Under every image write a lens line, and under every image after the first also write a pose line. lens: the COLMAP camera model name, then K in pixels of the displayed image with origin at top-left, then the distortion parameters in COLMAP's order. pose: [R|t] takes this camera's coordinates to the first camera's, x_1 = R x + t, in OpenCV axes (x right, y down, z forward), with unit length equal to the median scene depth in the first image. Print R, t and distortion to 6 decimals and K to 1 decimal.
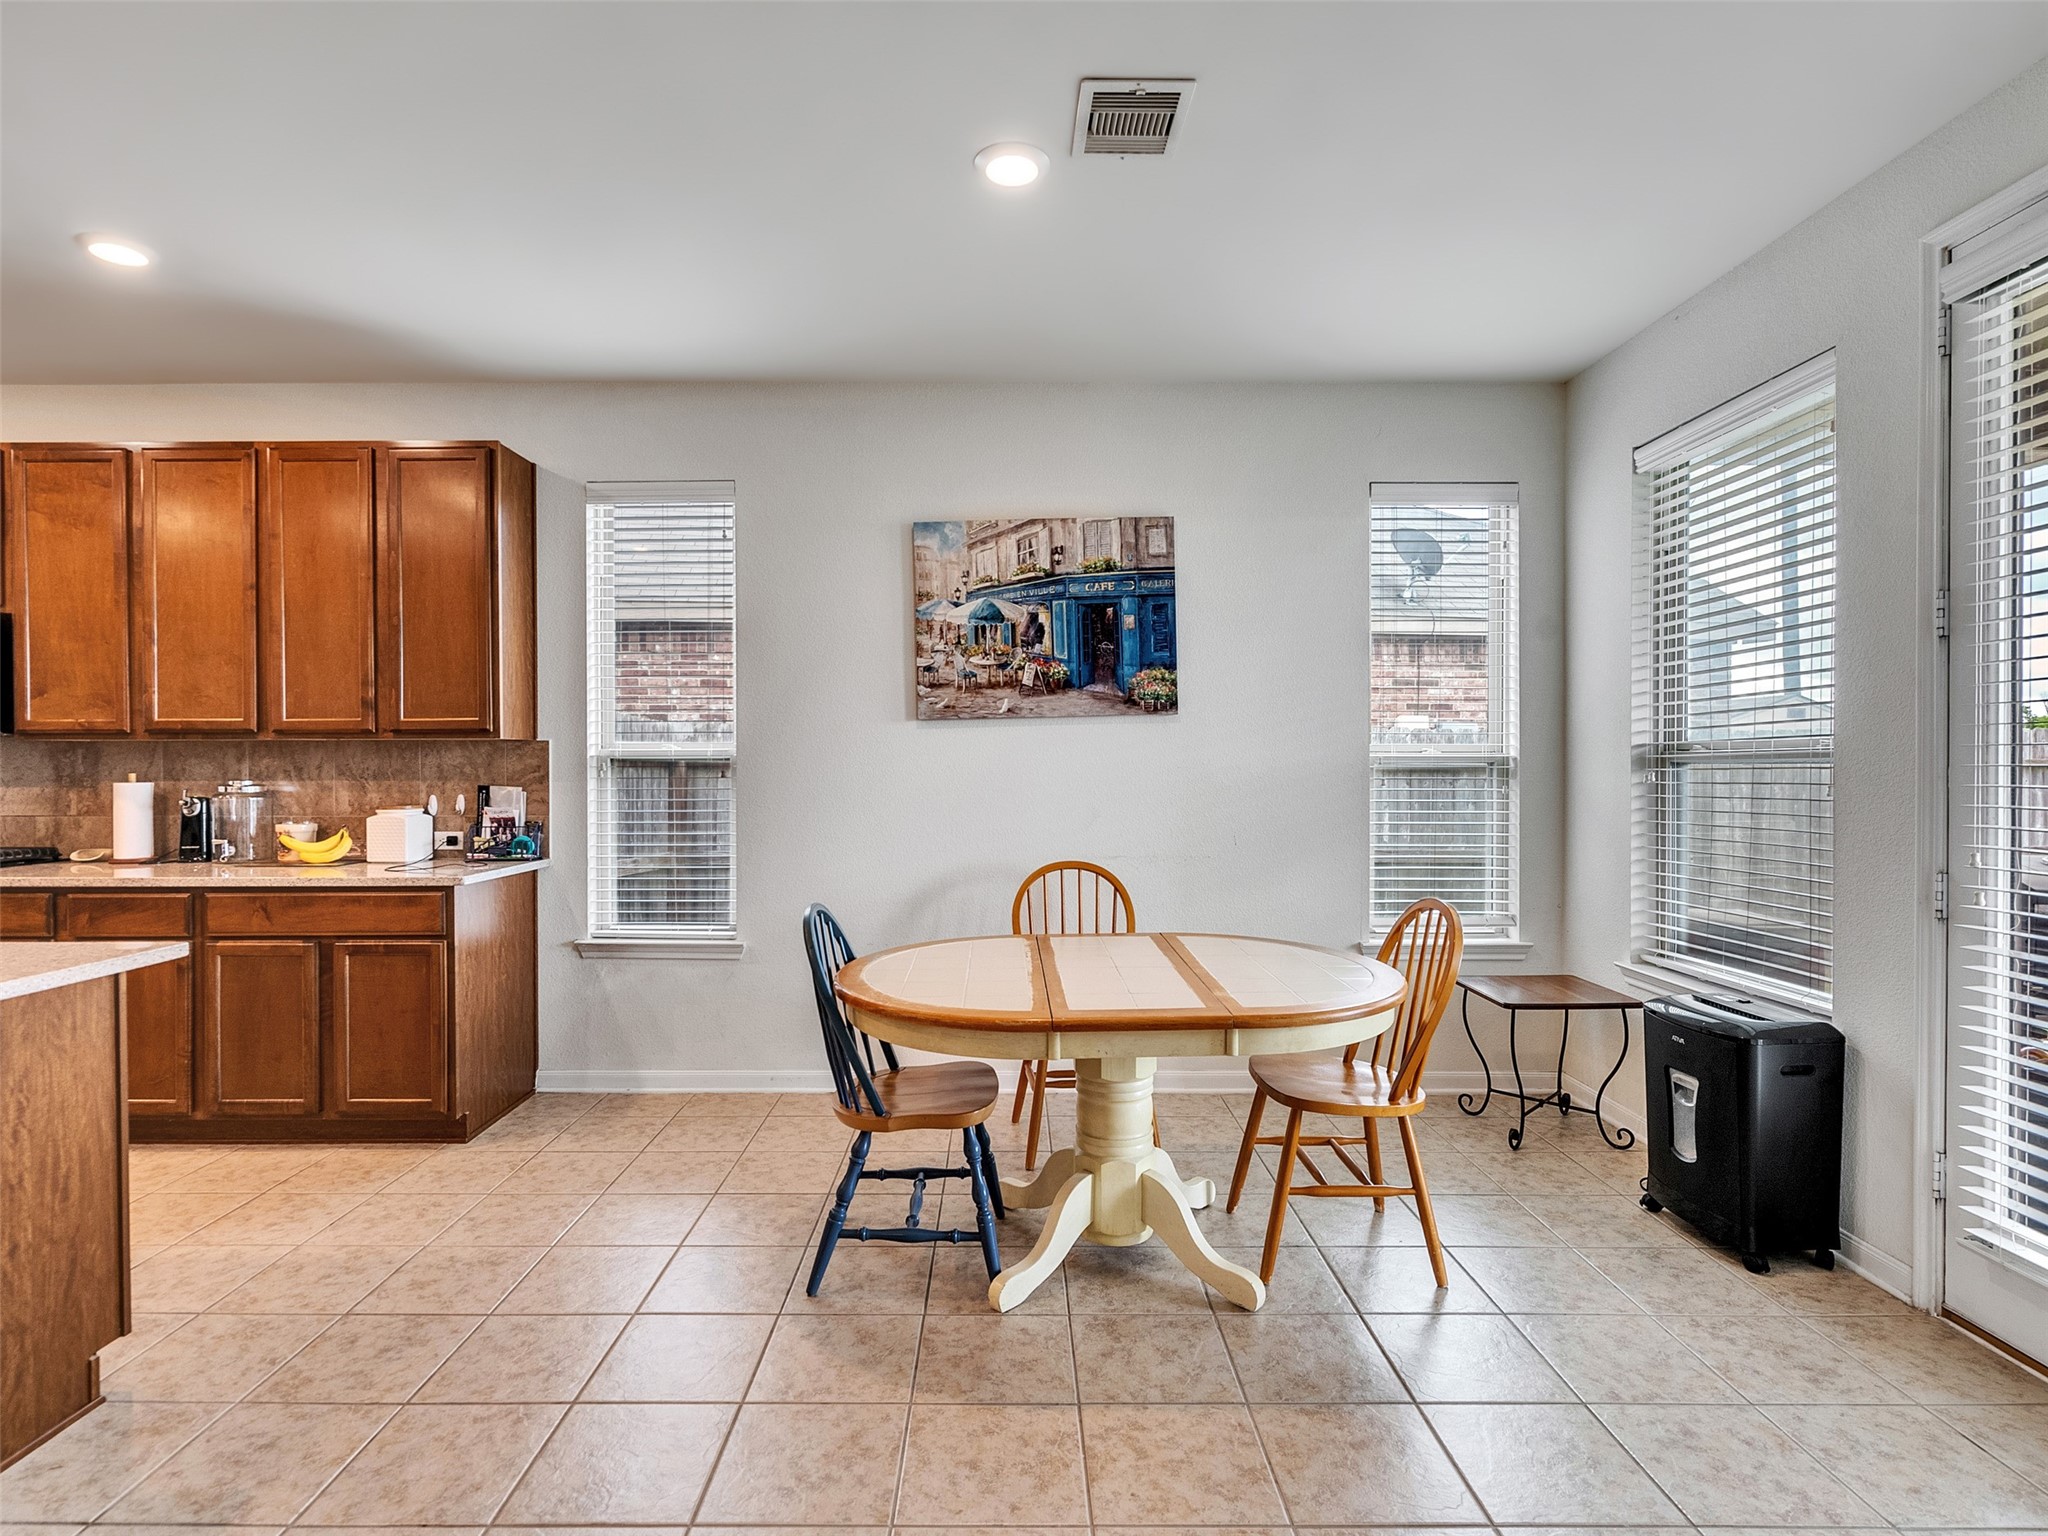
lens RADIAL K [[1041.3, 0, 1006.2], [0, 1041.3, 768.2], [0, 0, 1]] dist [-0.005713, 0.001739]
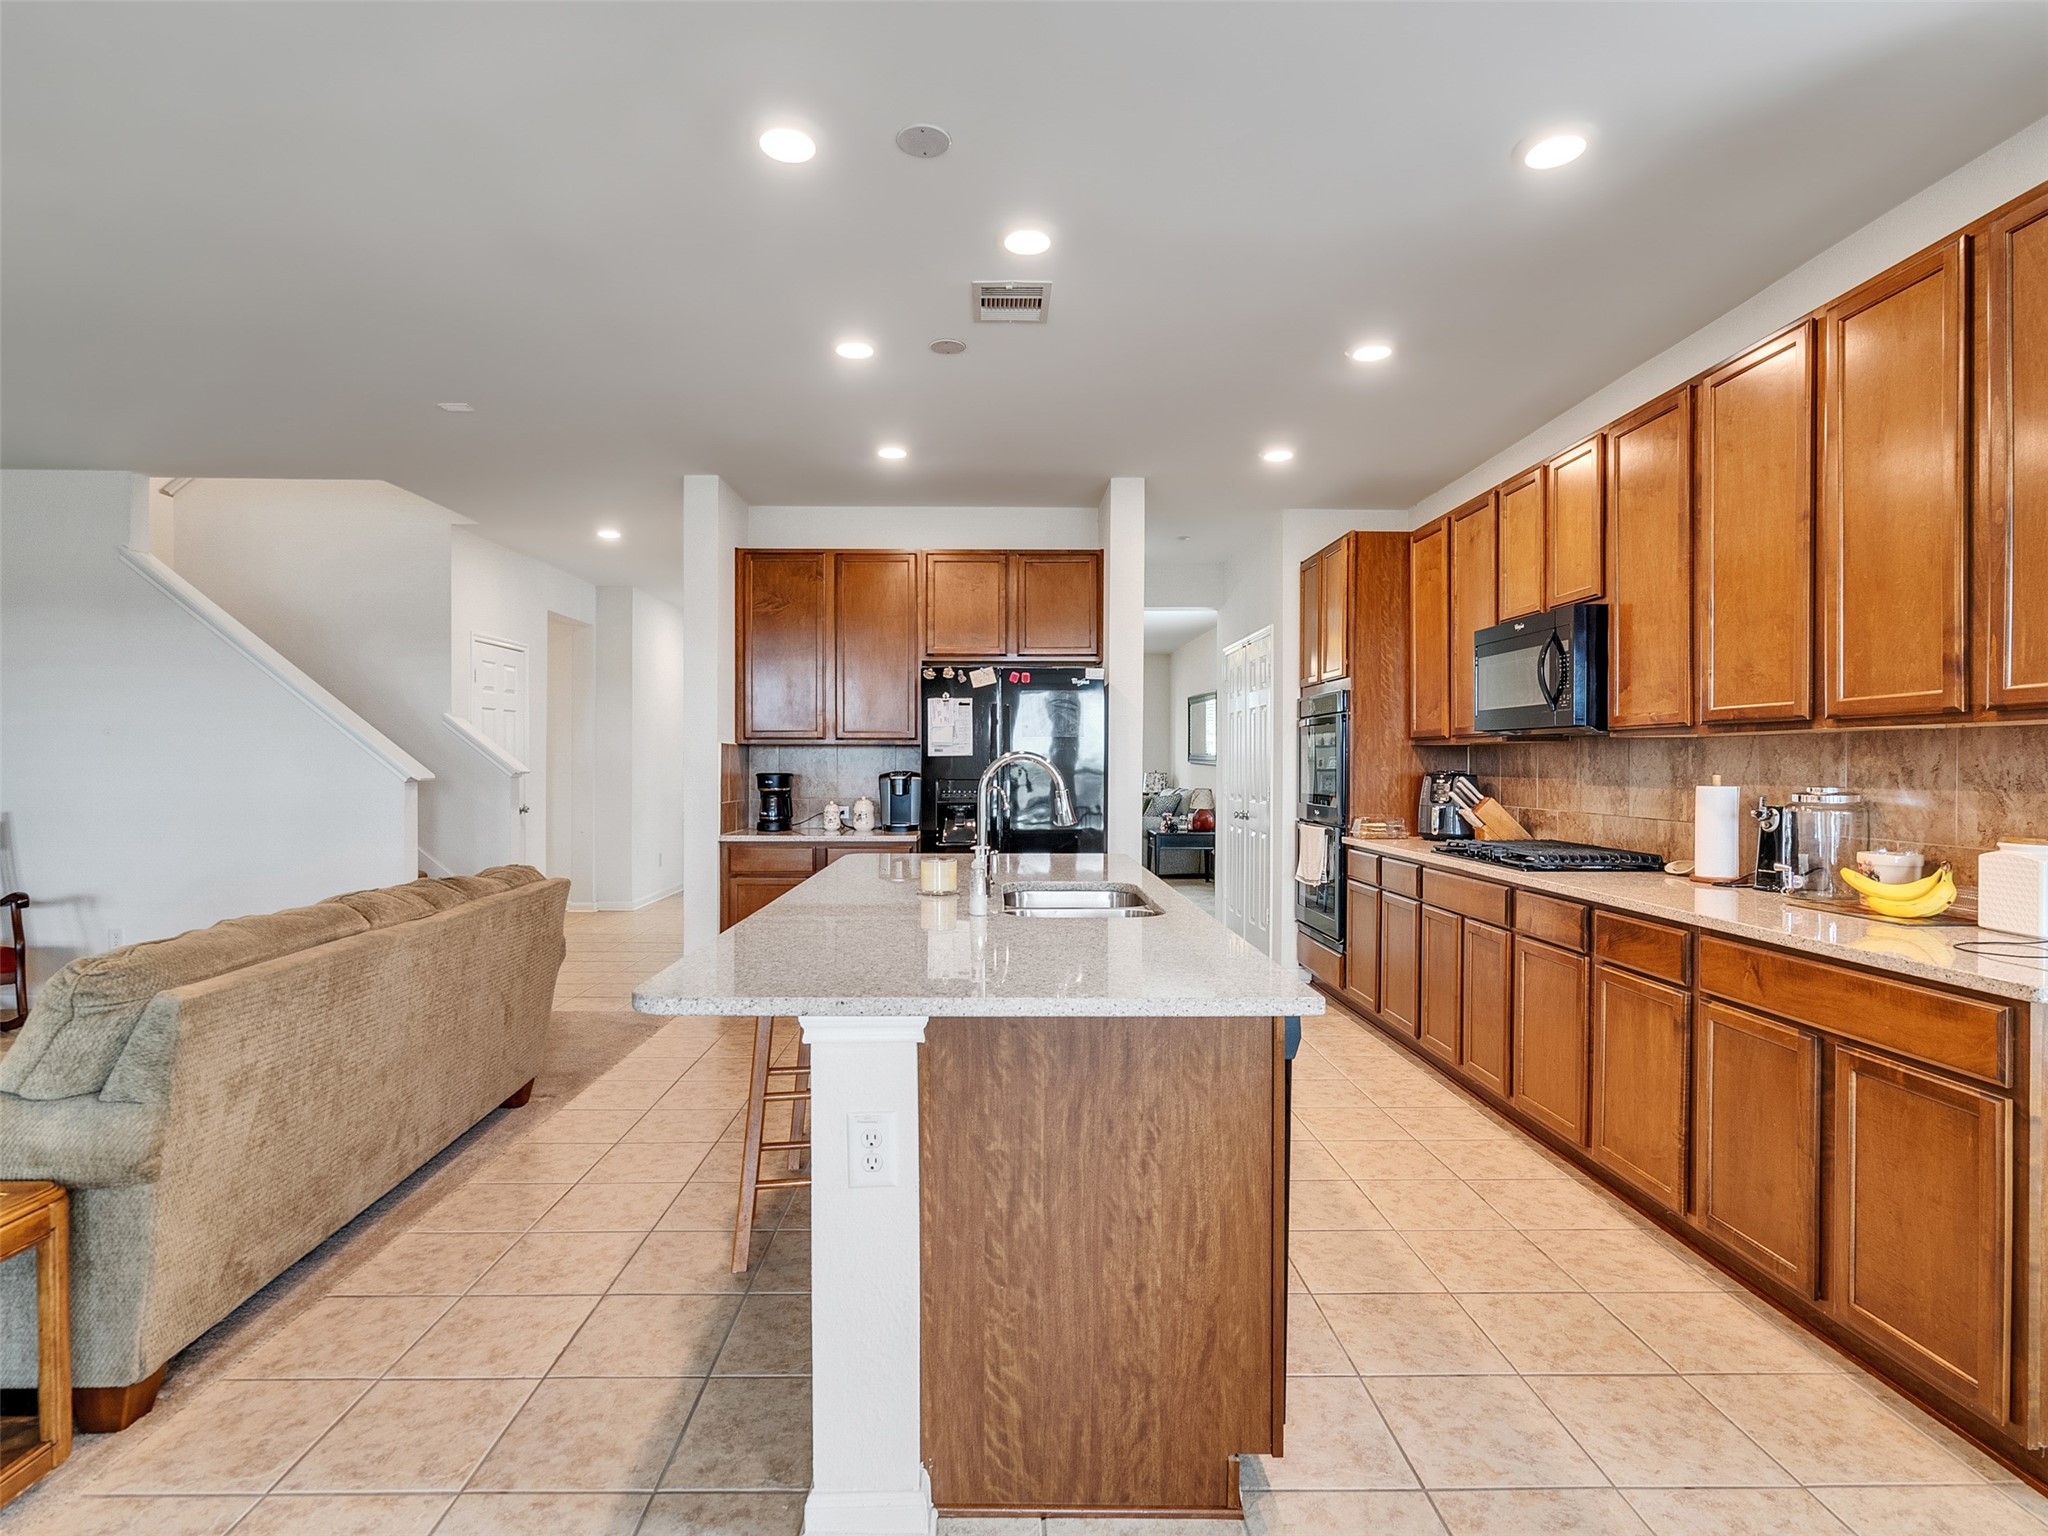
lens RADIAL K [[1041.3, 0, 1011.6], [0, 1041.3, 768.8], [0, 0, 1]] dist [-0.005713, 0.001739]
pose [[0.011460, 0.008178, -0.999901, -0.017450], [-0.006898, 0.999943, 0.008099, -0.002933], [0.999911, 0.006805, 0.011516, 0.447232]]
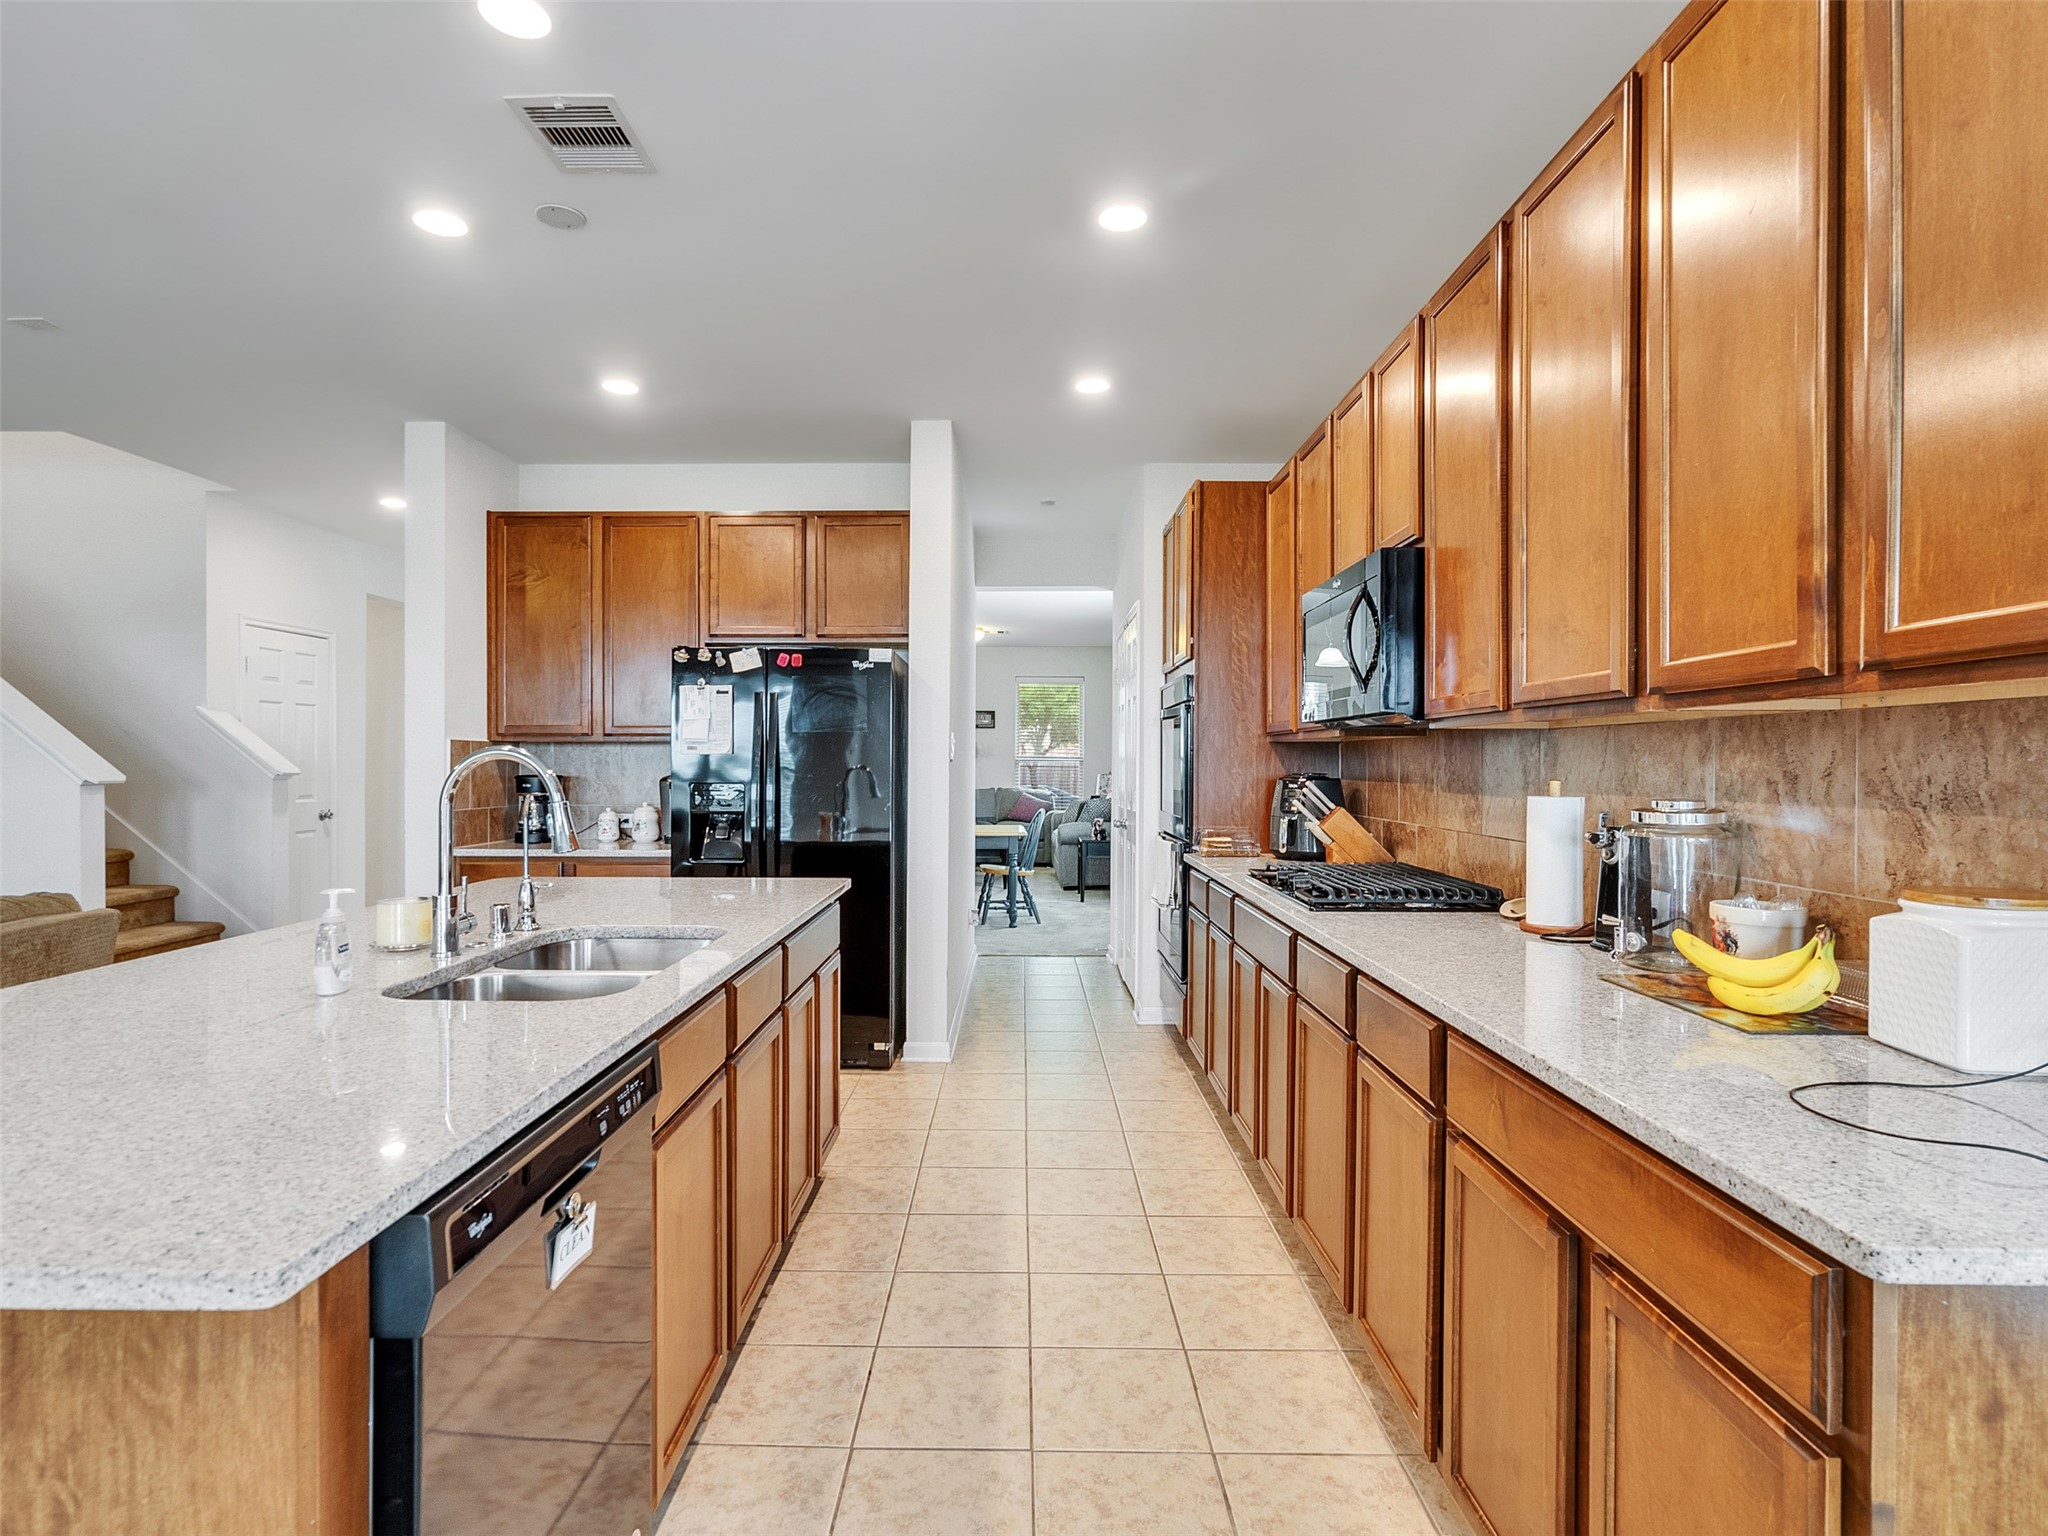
lens RADIAL K [[1041.3, 0, 1015.2], [0, 1041.3, 770.0], [0, 0, 1]] dist [-0.005713, 0.001739]
pose [[-0.014962, 0.008316, -0.999853, -0.259771], [-0.007830, 0.999934, 0.008434, -0.004075], [0.999857, 0.007955, -0.014896, 0.737746]]
